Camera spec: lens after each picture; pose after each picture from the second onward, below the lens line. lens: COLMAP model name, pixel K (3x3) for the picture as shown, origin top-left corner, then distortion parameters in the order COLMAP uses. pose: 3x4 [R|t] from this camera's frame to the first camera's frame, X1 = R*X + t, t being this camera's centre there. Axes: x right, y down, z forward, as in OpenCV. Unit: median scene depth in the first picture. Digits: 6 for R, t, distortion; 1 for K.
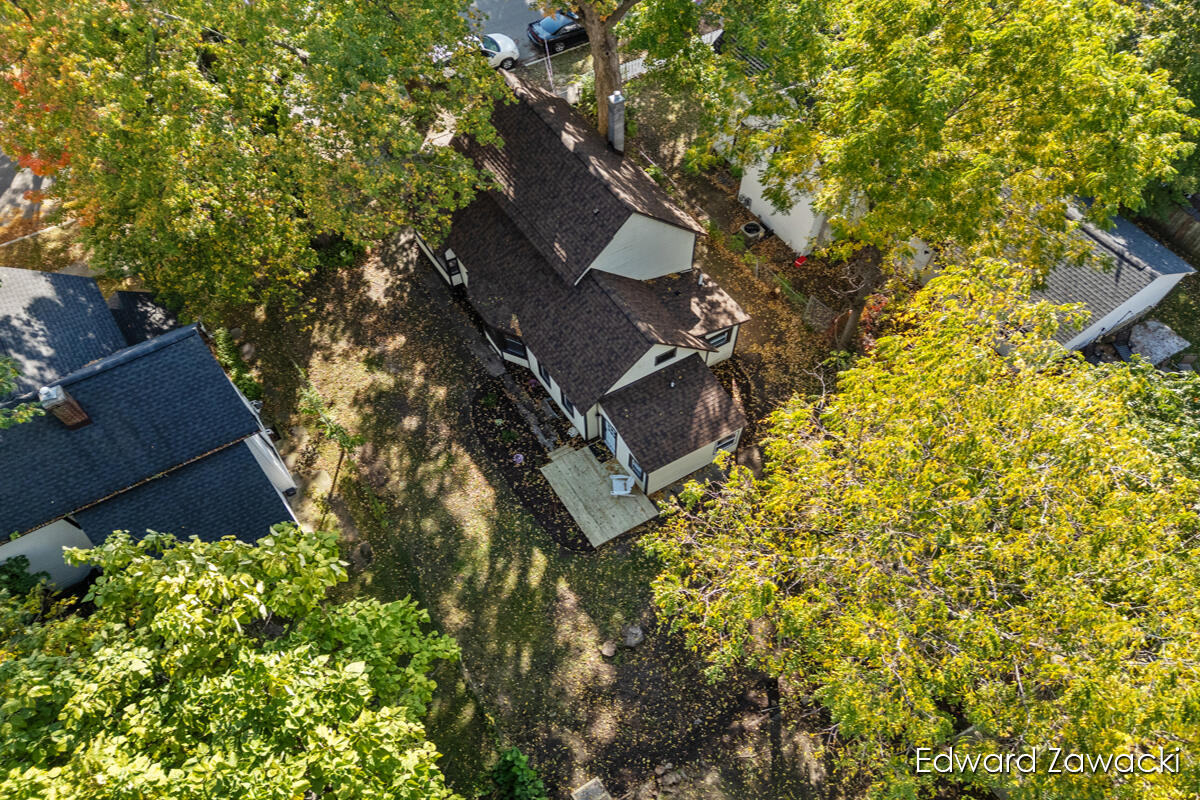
lens RADIAL K [[1016.3, 0, 600.0], [0, 1016.3, 400.0], [0, 0, 1]] dist [0.039666, -0.001834]
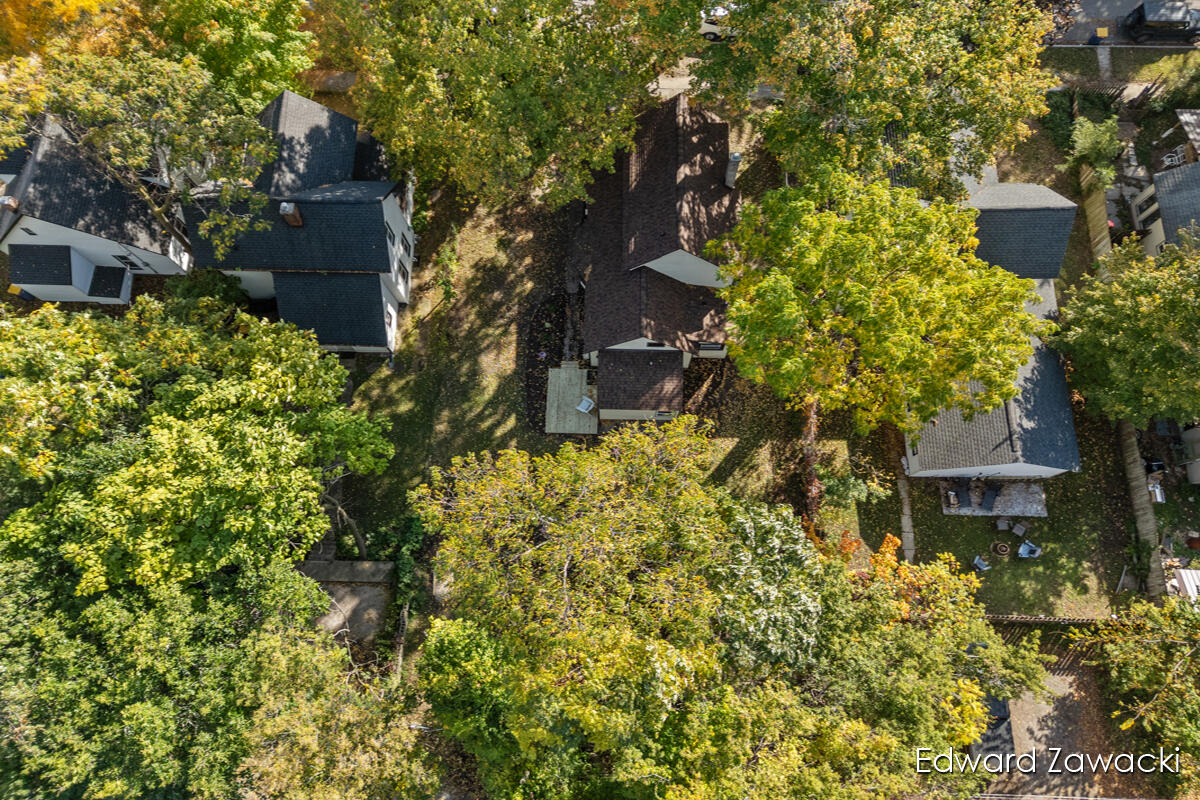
lens RADIAL K [[868.5, 0, 600.0], [0, 868.5, 400.0], [0, 0, 1]] dist [0.000106, -0.000046]
pose [[0.862263, 0.495607, -0.104292, 0.161310], [-0.470972, 0.860384, 0.194742, -0.175357], [0.186246, -0.118800, 0.975294, -0.251966]]
